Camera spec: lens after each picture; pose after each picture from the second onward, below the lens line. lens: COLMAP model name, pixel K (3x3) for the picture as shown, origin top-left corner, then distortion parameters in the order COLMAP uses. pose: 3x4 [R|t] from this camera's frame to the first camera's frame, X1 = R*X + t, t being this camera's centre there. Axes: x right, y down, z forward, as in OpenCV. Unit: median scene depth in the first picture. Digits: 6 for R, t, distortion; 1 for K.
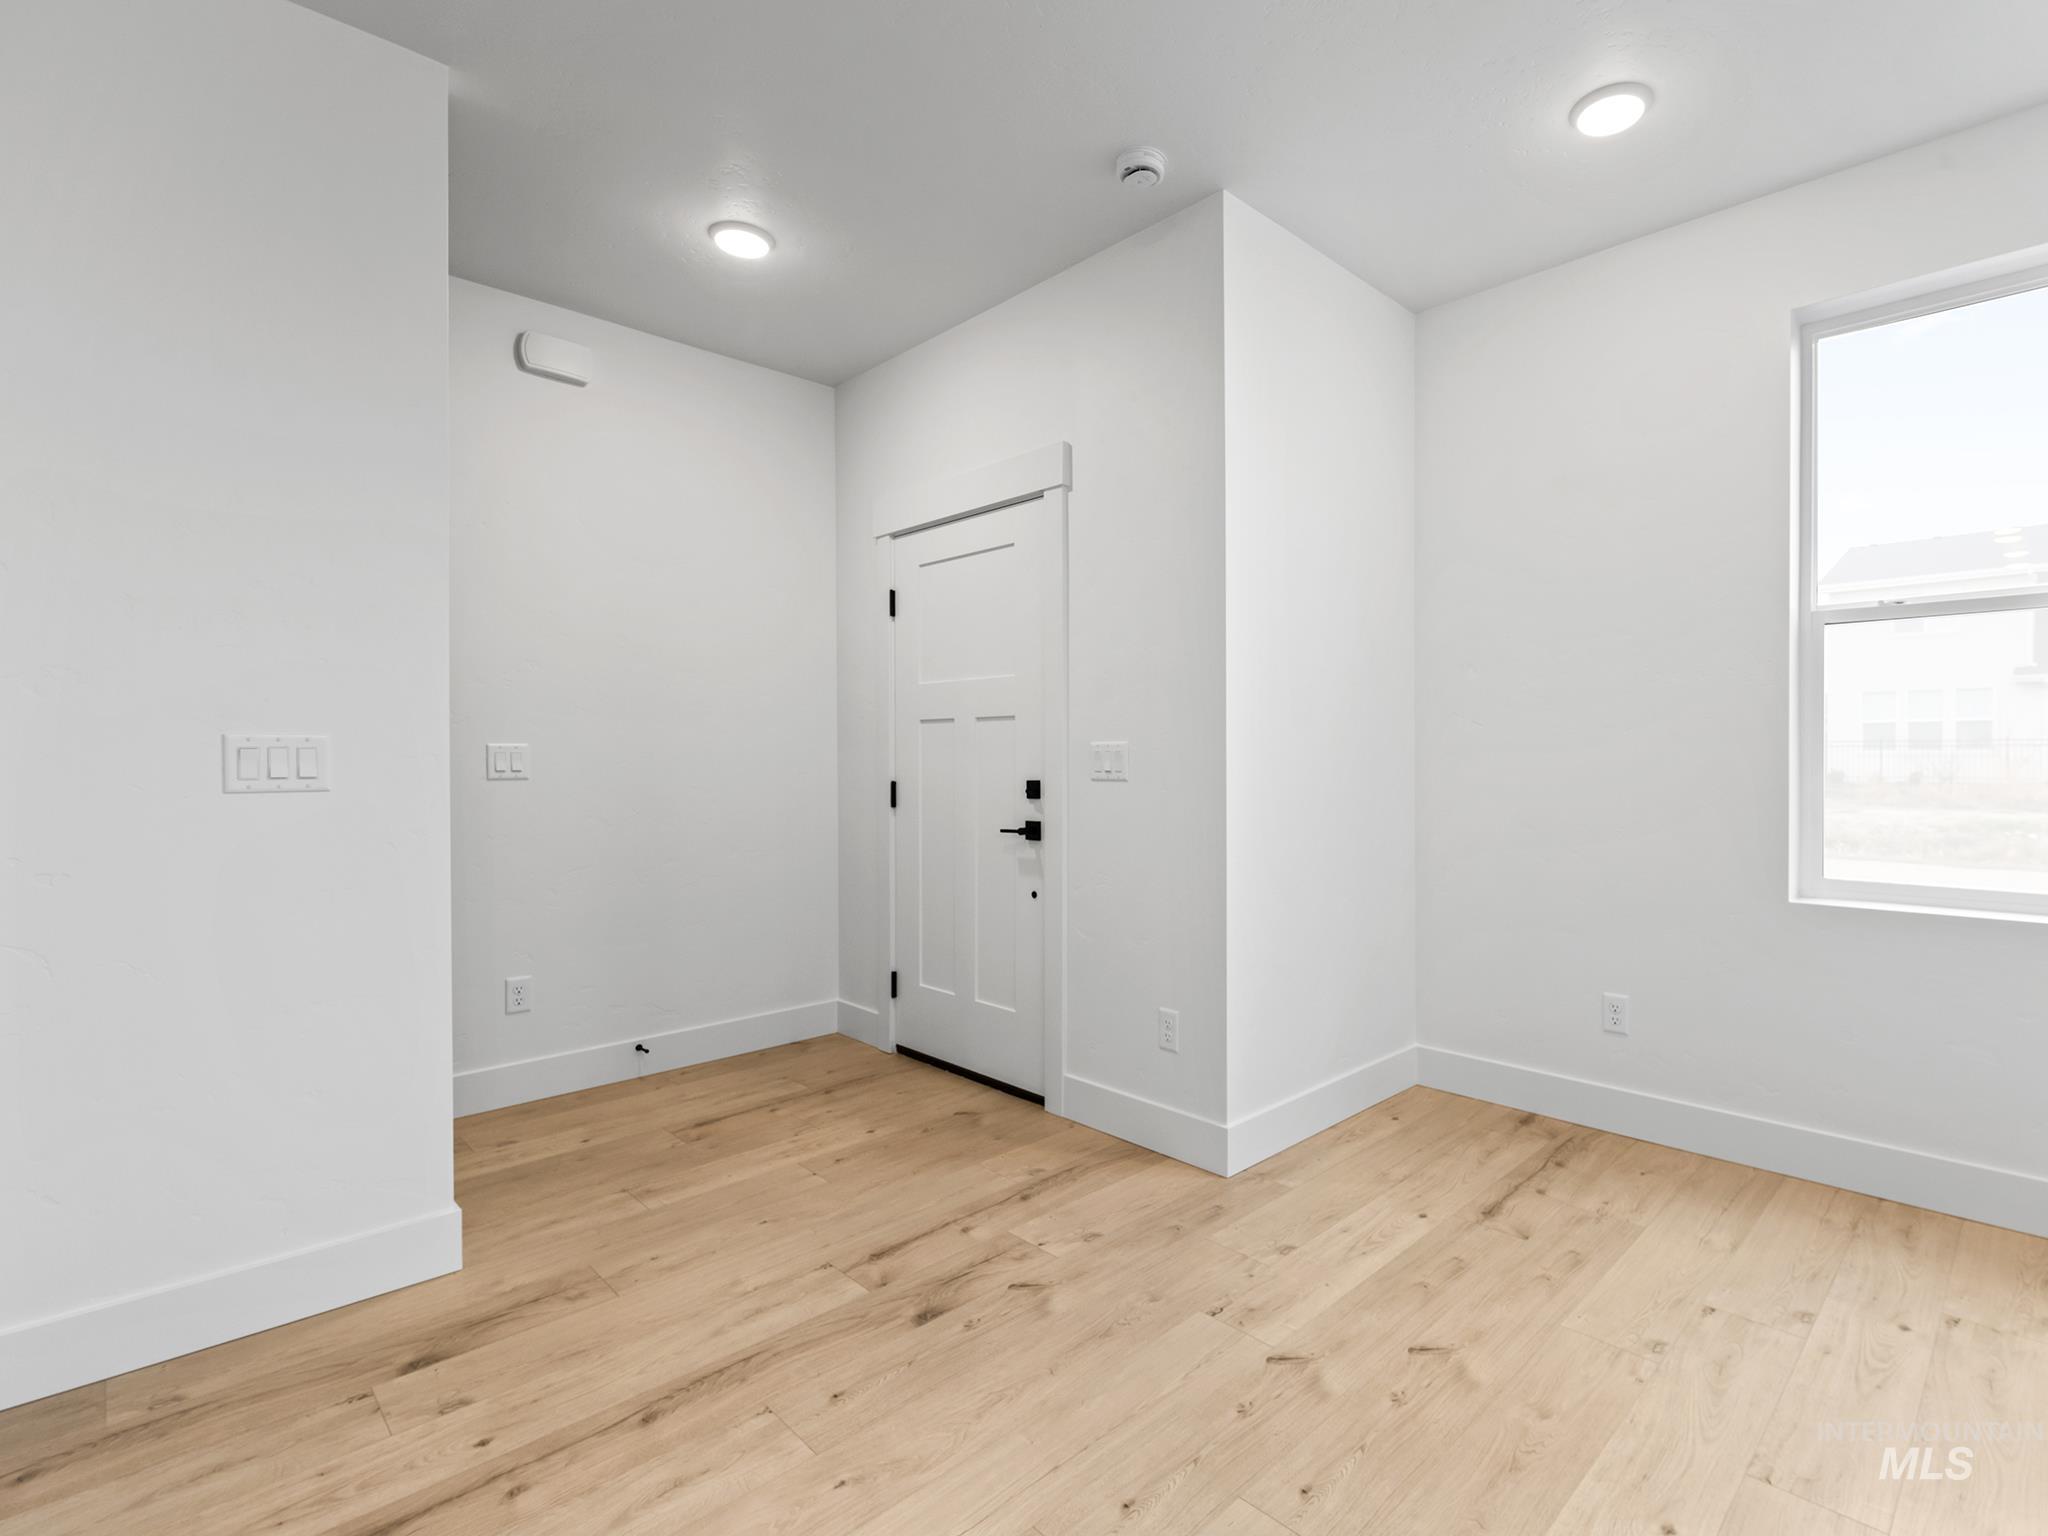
lens RADIAL K [[986.0, 0, 1031.7], [0, 986.0, 758.9], [0, 0, 1]] dist [-0.000162, -0.000183]
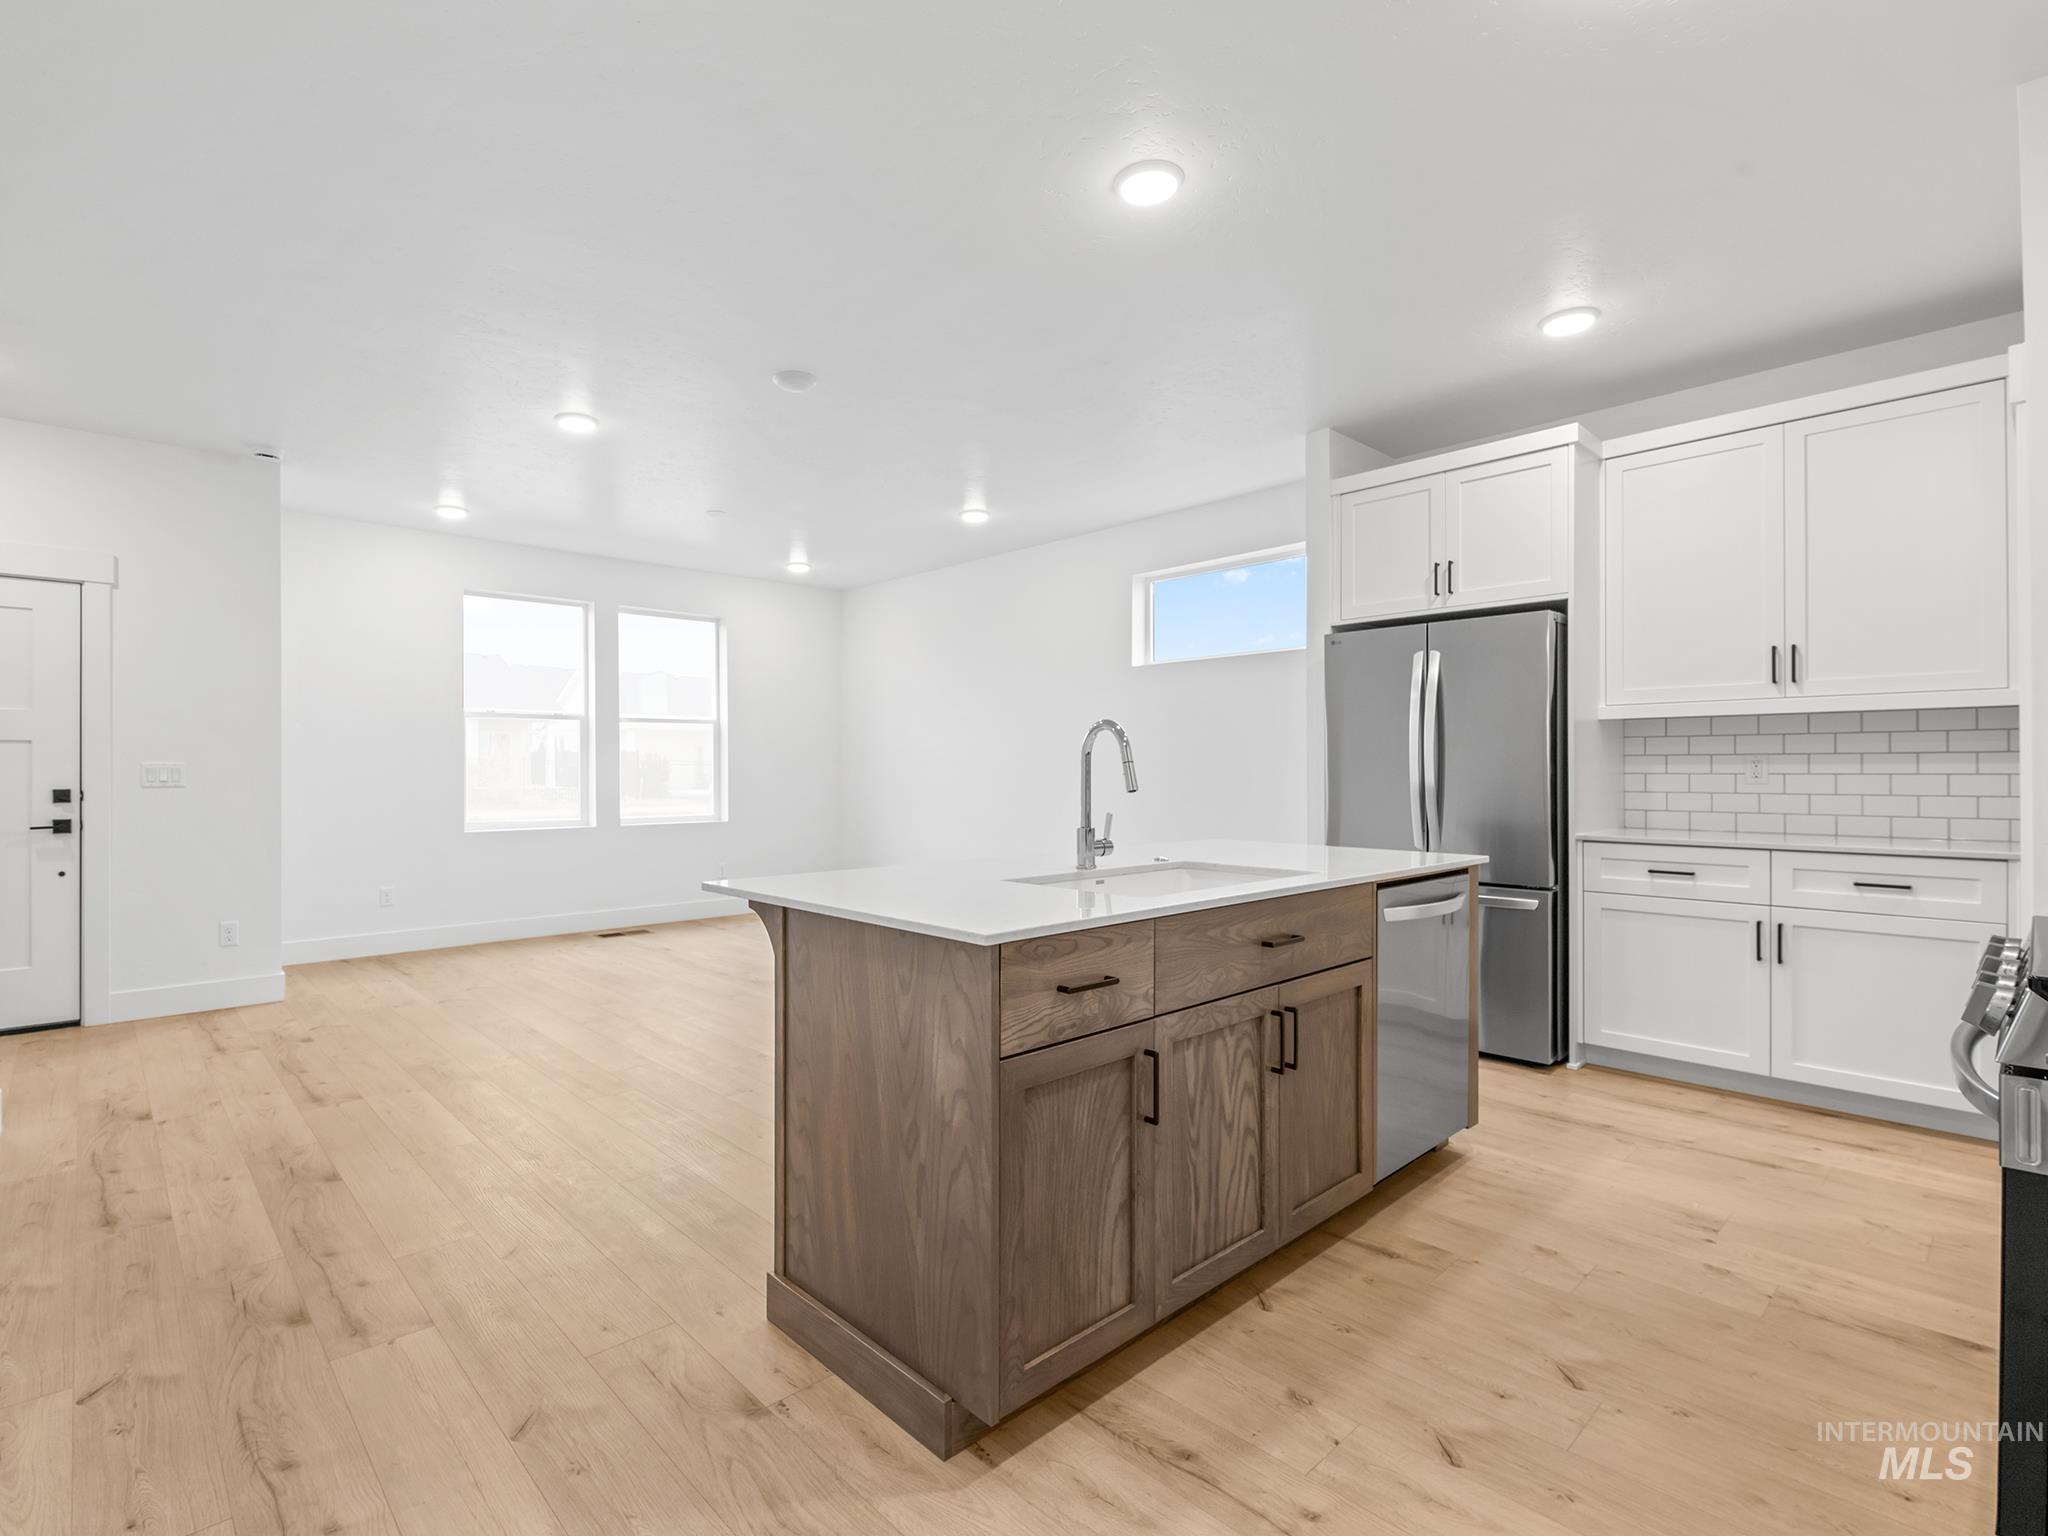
lens RADIAL K [[986.0, 0, 1031.7], [0, 986.0, 758.9], [0, 0, 1]] dist [-0.000162, -0.000183]
pose [[-0.011515, 0.010478, 0.999879, -1.854739], [0.006009, 0.999928, -0.010409, 0.002440], [-0.999916, 0.005889, -0.011577, -0.432823]]
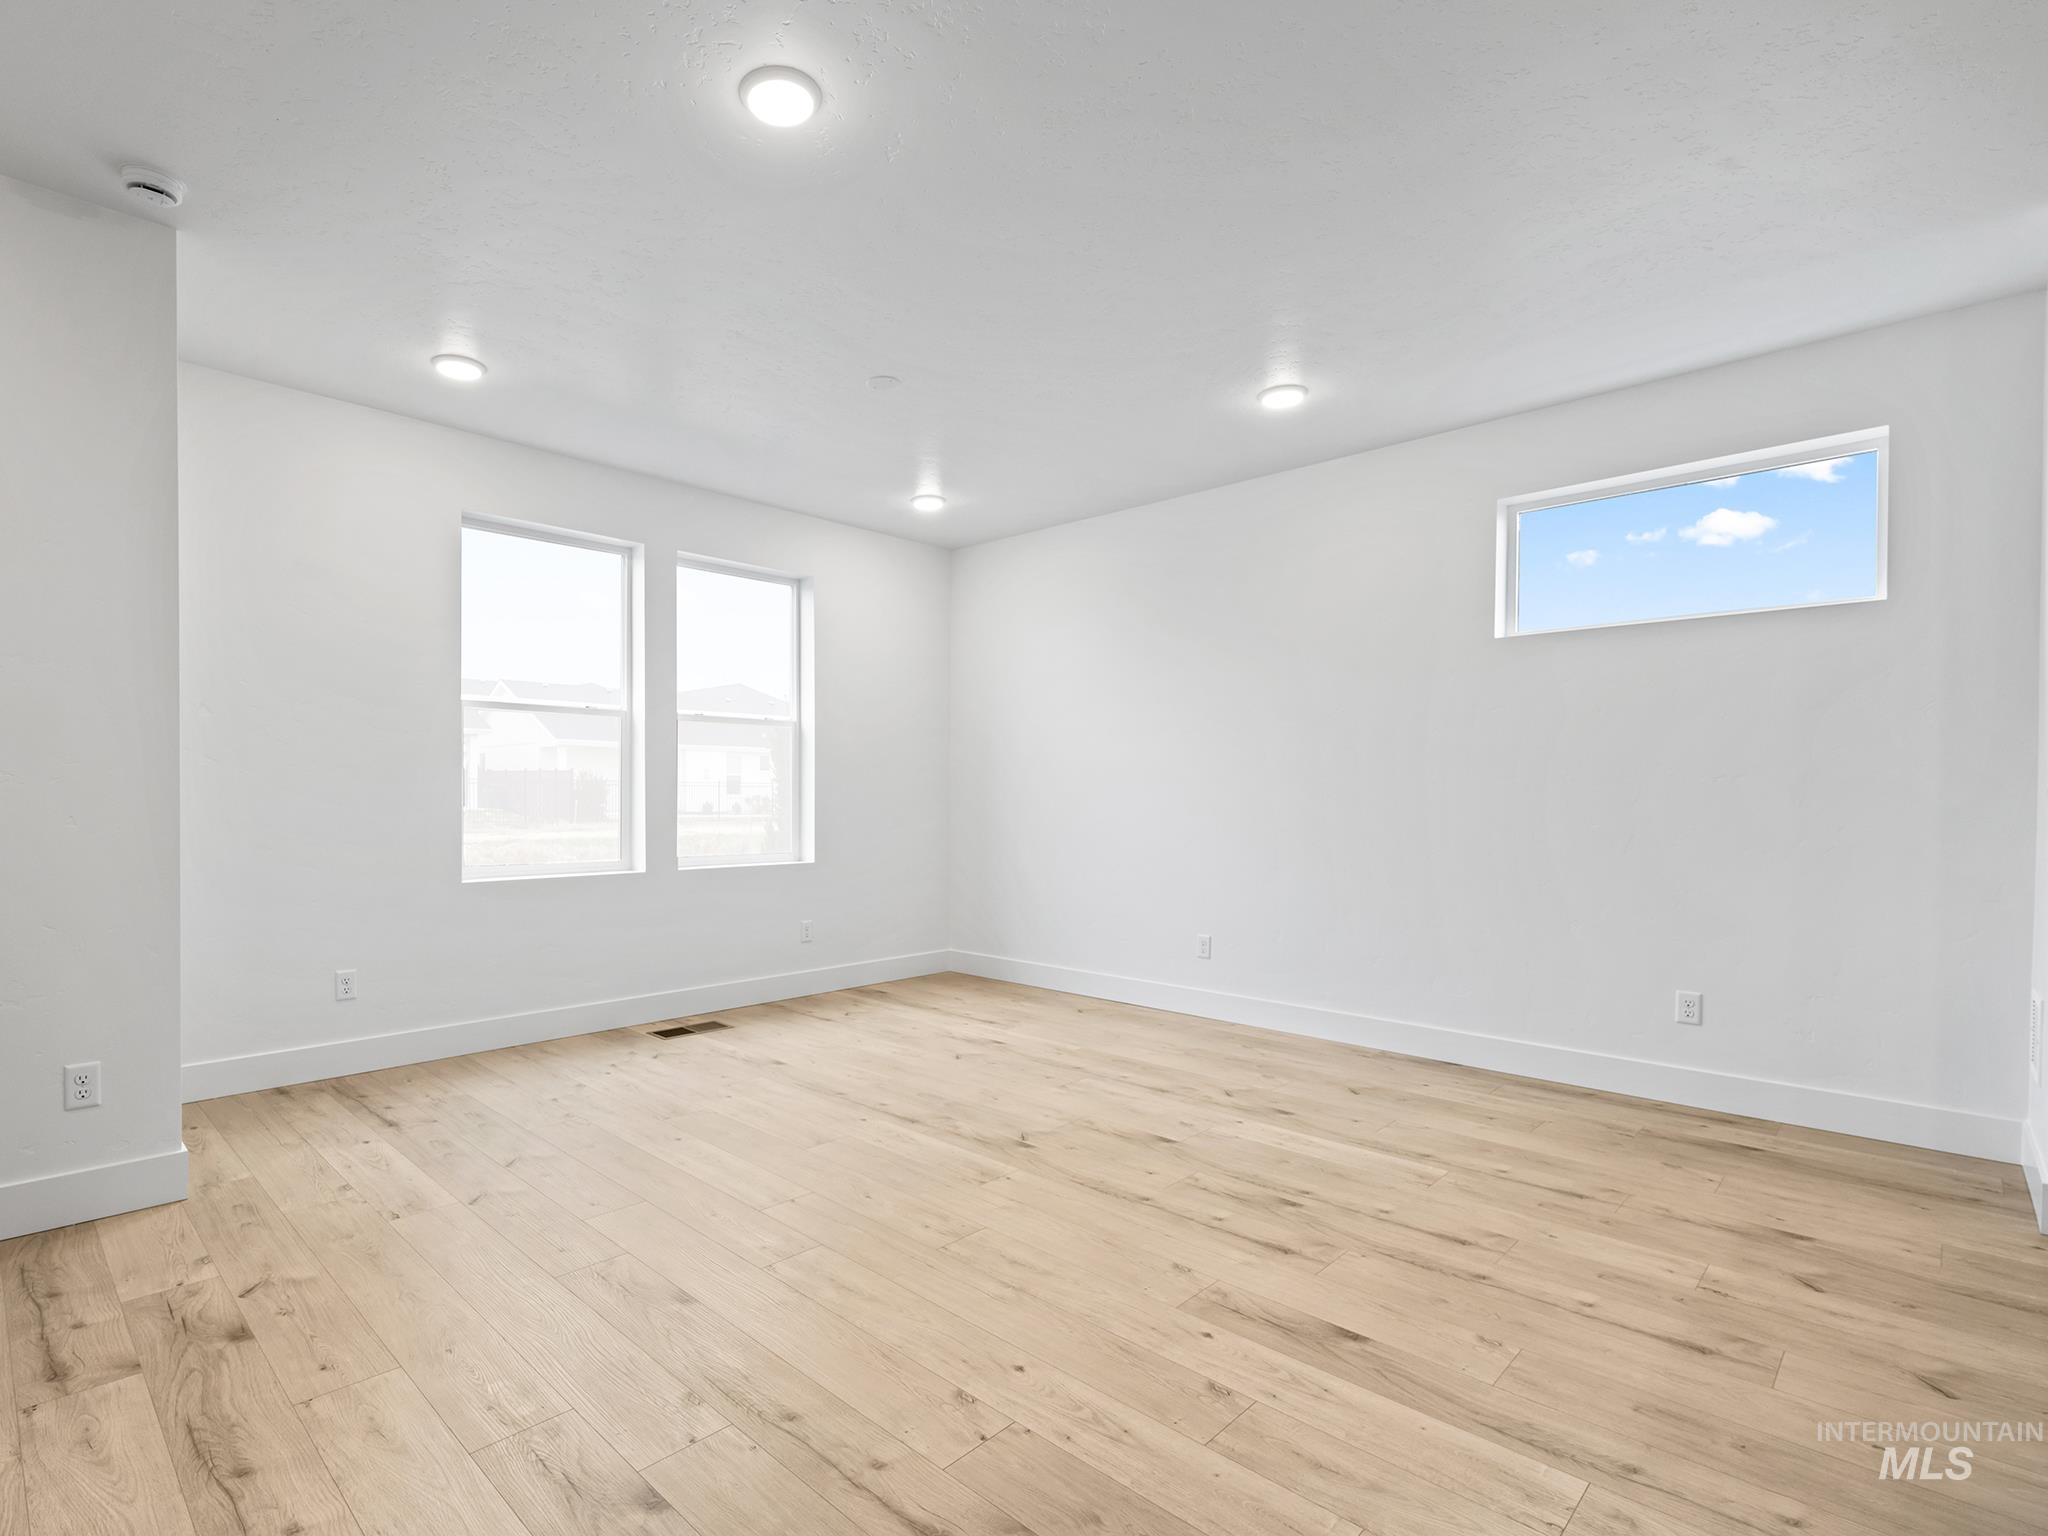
lens RADIAL K [[1045.7, 0, 1022.6], [0, 1045.7, 793.9], [0, 0, 1]] dist [0.002465, -0.000314]
pose [[-0.047895, -0.000932, 0.998852, -1.025480], [-0.001006, 0.999999, 0.000885, 0.002094], [-0.998852, -0.000963, -0.047896, 0.202059]]
